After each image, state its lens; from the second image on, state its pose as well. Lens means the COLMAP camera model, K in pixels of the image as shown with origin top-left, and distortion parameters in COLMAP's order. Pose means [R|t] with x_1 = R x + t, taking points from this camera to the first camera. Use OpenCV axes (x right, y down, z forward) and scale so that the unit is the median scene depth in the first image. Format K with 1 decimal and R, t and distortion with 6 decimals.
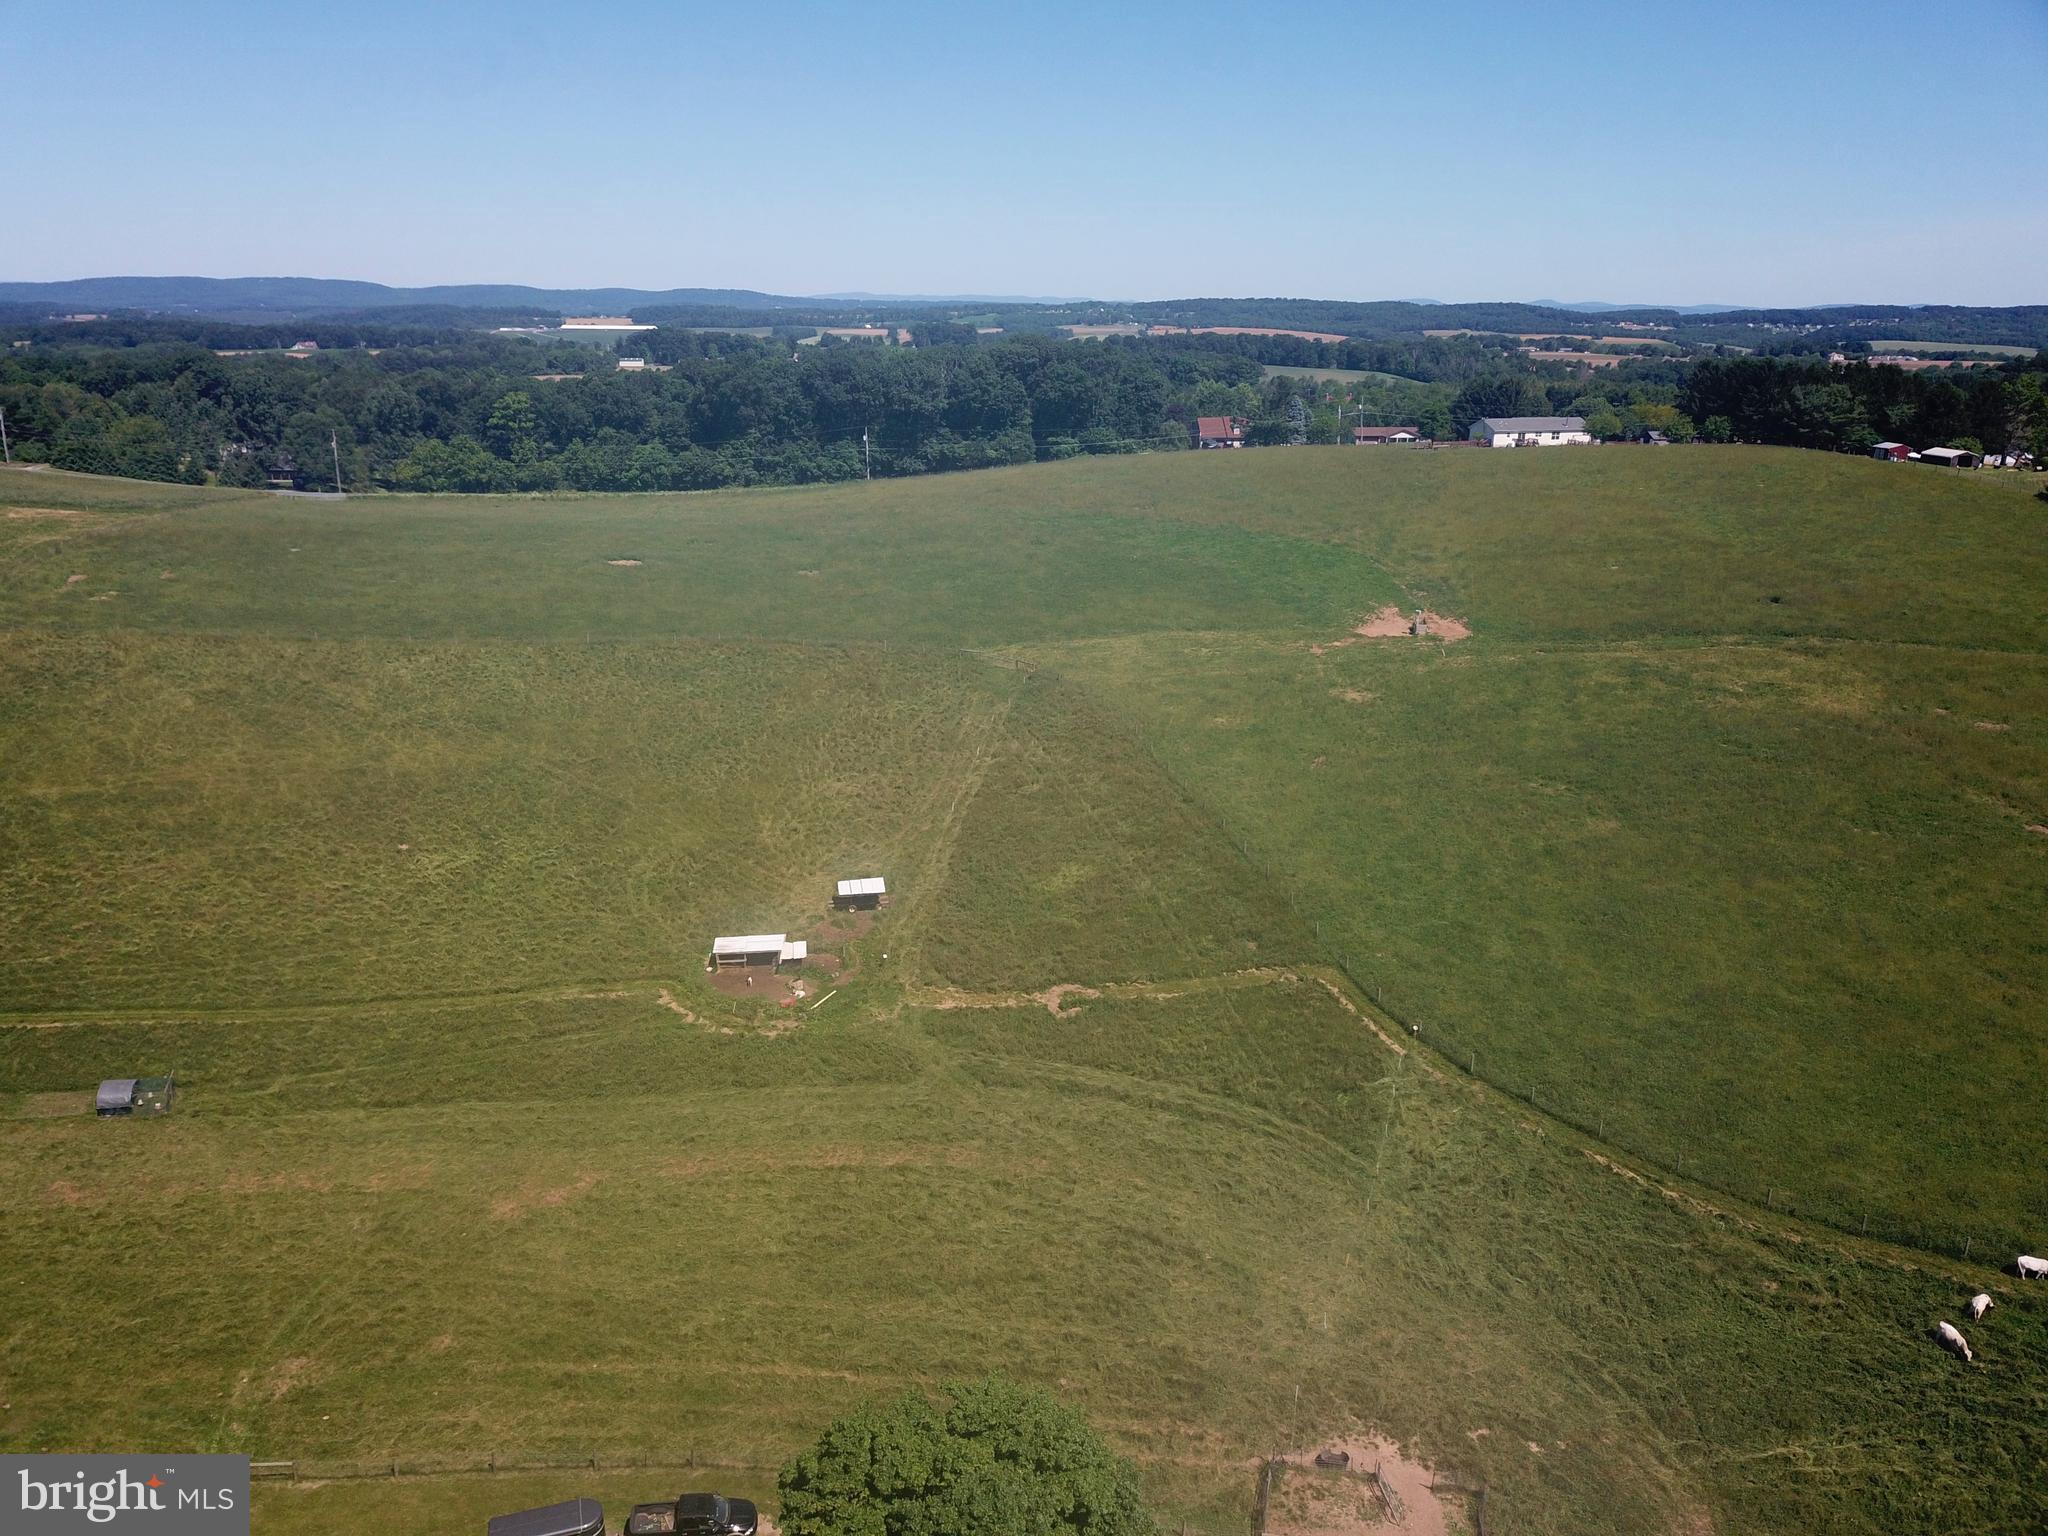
lens RADIAL K [[1566.5, 0, 1002.5], [0, 1566.5, 782.5], [0, 0, 1]] dist [0.009098, -0.002926]
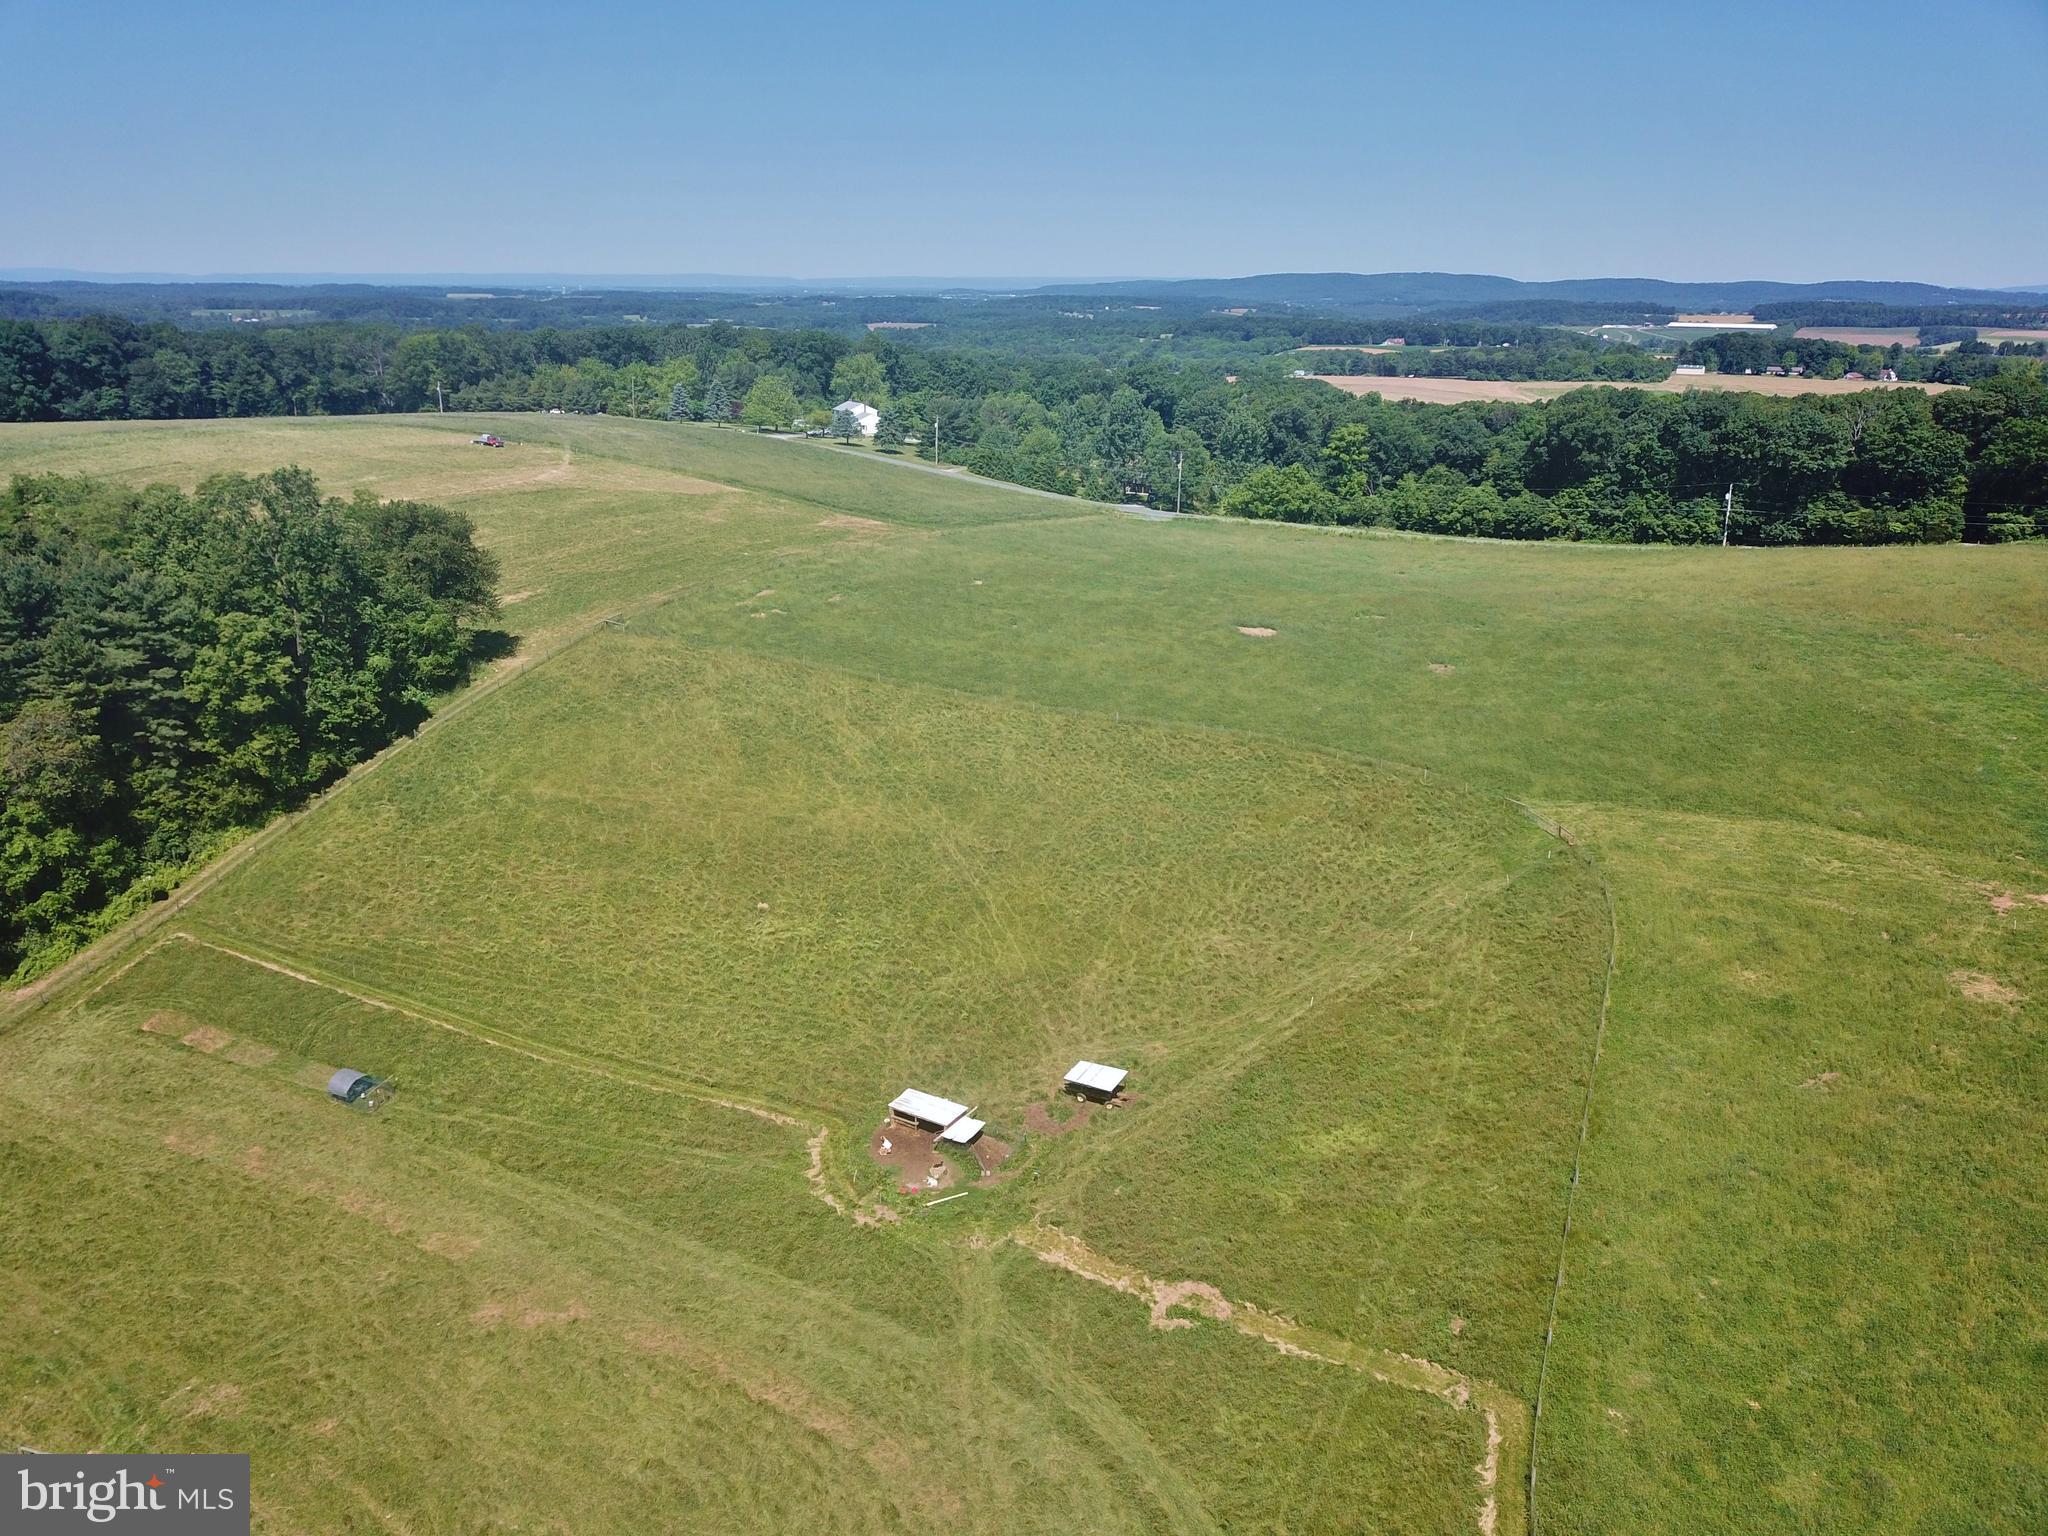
lens RADIAL K [[1564.7, 0, 1003.1], [0, 1564.7, 784.3], [0, 0, 1]] dist [0.010751, -0.005597]
pose [[0.787794, 0.185838, -0.587235, 0.443349], [-0.182767, 0.980988, 0.065259, -0.177158], [0.588198, 0.055917, 0.806781, 0.332424]]
